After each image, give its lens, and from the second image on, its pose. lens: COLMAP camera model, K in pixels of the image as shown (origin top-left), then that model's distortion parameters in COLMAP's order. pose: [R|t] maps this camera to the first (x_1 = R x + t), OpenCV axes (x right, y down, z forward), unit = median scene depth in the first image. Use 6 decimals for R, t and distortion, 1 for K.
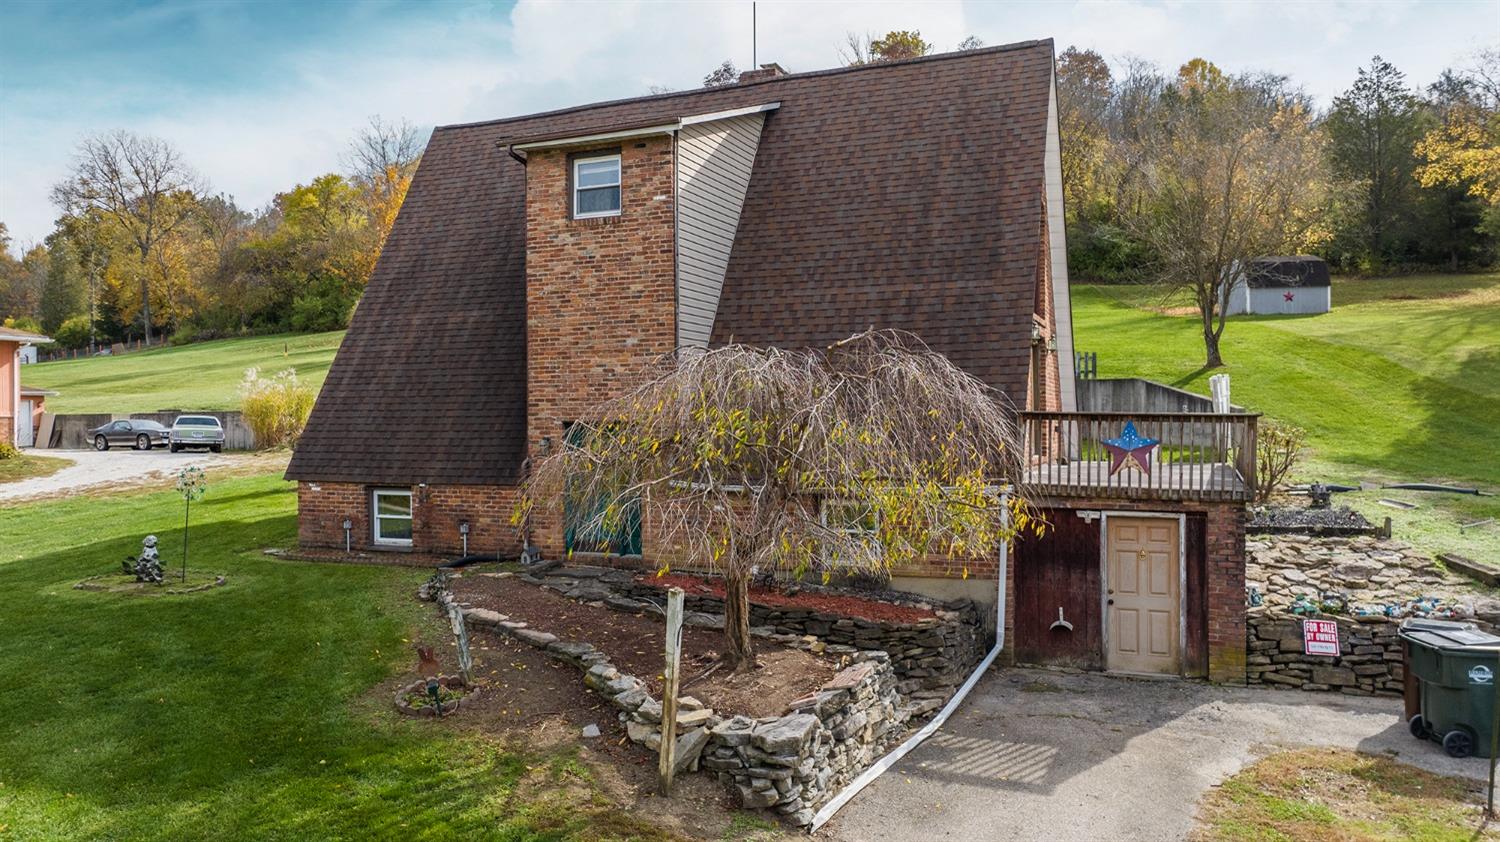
lens RADIAL K [[1065.4, 0, 752.2], [0, 1065.4, 419.5], [0, 0, 1]] dist [-0.035323, 0.040451]
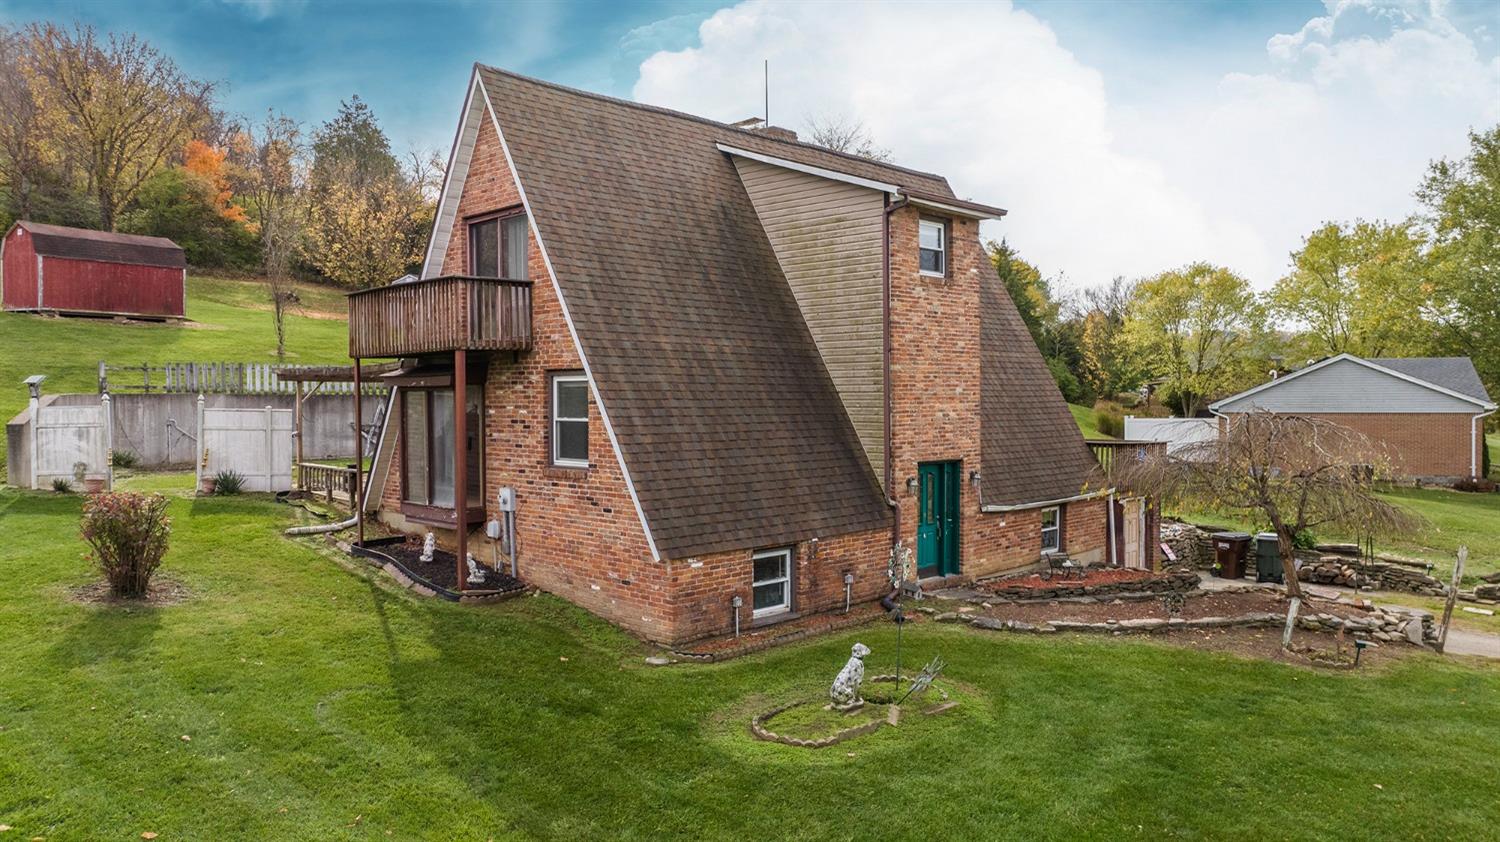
lens RADIAL K [[1065.4, 0, 748.4], [0, 1065.4, 417.1], [0, 0, 1]] dist [-0.035323, 0.040451]
pose [[0.378244, -0.012367, 0.925623, -1.274403], [0.001208, 0.999917, 0.012866, -0.059281], [-0.925705, -0.003748, 0.378227, 0.774329]]
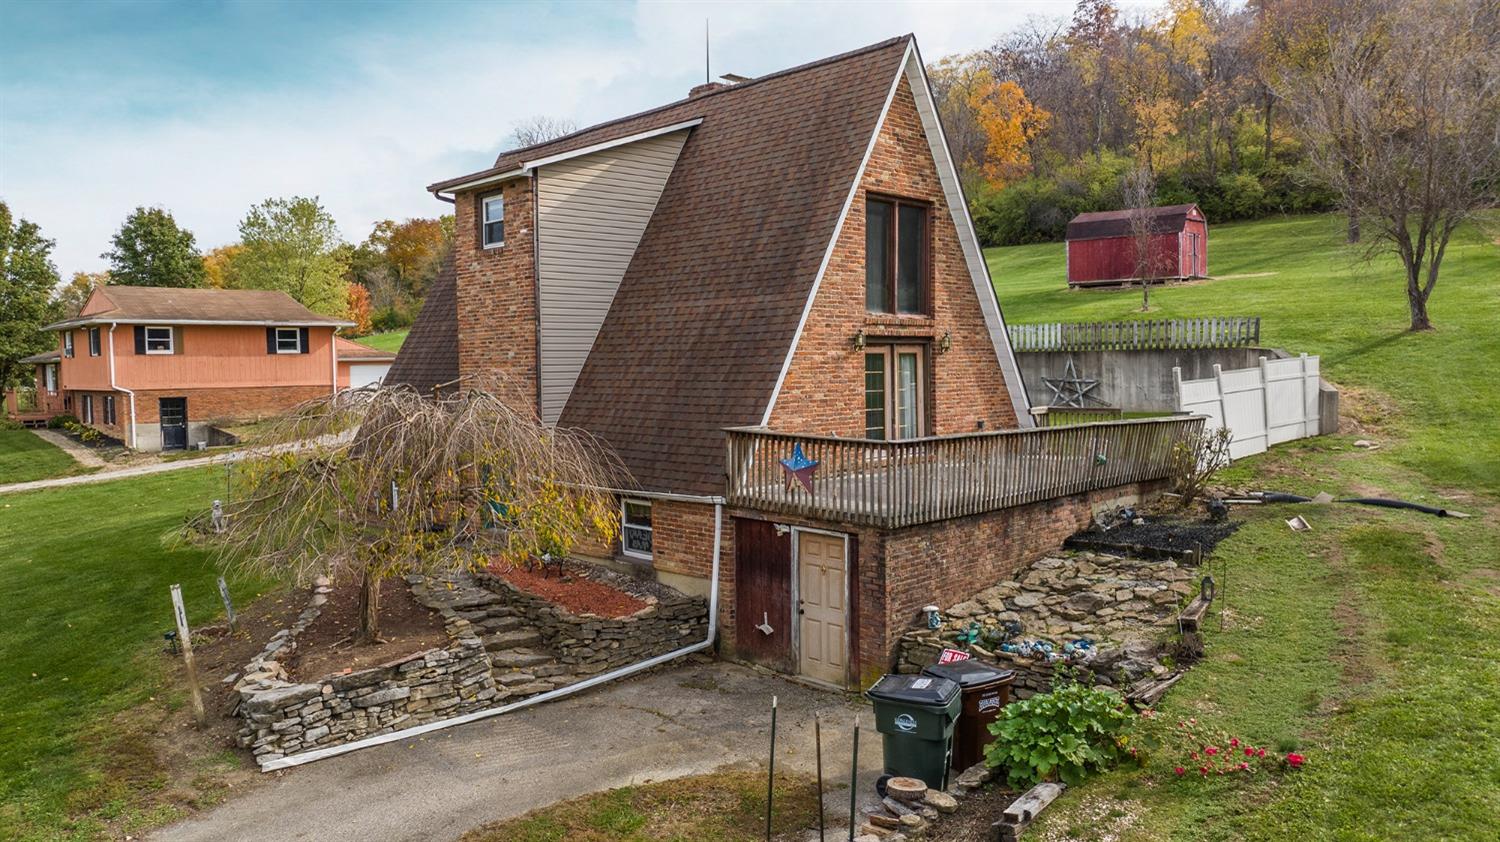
lens RADIAL K [[1065.4, 0, 745.7], [0, 1065.4, 420.3], [0, 0, 1]] dist [-0.035323, 0.040451]
pose [[0.919216, 0.015631, -0.393444, 0.590170], [0.008047, 0.998257, 0.058458, -0.067122], [0.393672, -0.056902, 0.917488, 0.017896]]
